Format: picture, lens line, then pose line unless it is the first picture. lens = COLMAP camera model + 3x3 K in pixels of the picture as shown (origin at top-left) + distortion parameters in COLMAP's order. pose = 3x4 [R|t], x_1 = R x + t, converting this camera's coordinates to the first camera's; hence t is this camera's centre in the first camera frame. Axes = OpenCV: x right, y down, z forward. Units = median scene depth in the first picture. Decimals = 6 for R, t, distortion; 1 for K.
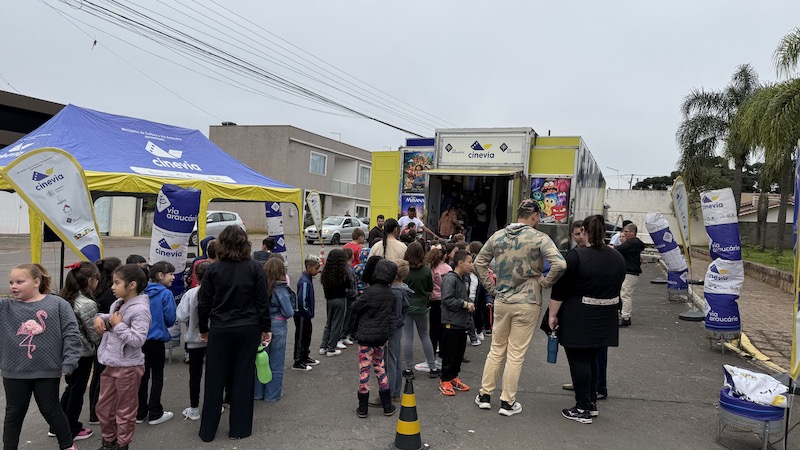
lens RADIAL K [[551.7, 0, 390.3], [0, 551.7, 241.6], [0, 0, 1]] dist [0.063055, -0.068354]
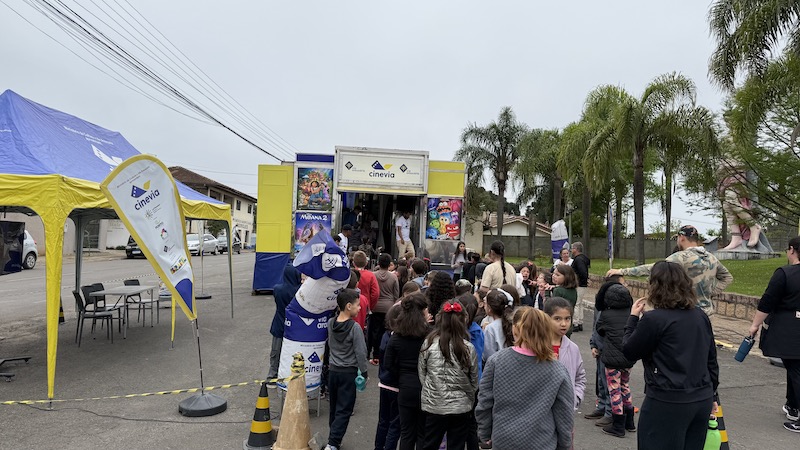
lens RADIAL K [[551.7, 0, 404.9], [0, 551.7, 223.7], [0, 0, 1]] dist [0.063055, -0.068354]
pose [[0.904220, 0.003159, 0.427055, -0.238775], [0.021606, 0.998354, -0.053131, -0.009570], [-0.426520, 0.057269, 0.902663, 0.061412]]
